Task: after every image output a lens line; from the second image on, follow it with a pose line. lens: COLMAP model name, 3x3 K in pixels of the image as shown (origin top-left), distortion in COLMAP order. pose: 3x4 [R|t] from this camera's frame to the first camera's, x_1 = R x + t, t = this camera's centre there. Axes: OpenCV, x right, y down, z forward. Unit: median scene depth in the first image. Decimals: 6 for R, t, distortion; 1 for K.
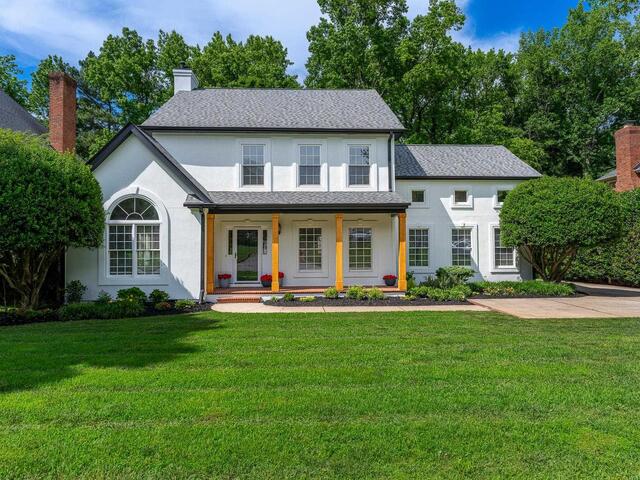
lens RADIAL K [[385.9, 0, 317.9], [0, 385.9, 242.3], [0, 0, 1]] dist [-0.003273, -0.000923]
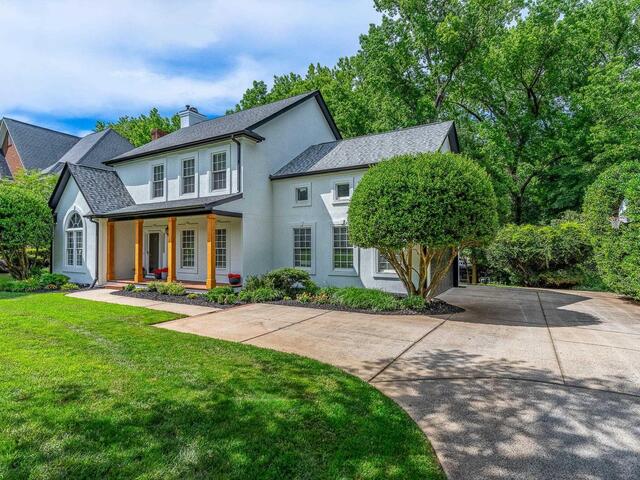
lens RADIAL K [[340.4, 0, 319.7], [0, 340.4, 242.5], [0, 0, 1]] dist [0.015118, 0.000647]
pose [[0.837273, -0.003246, -0.546775, 0.791777], [0.004438, 0.999990, 0.000860, 0.000552], [0.546767, -0.003146, 0.837279, 0.324806]]
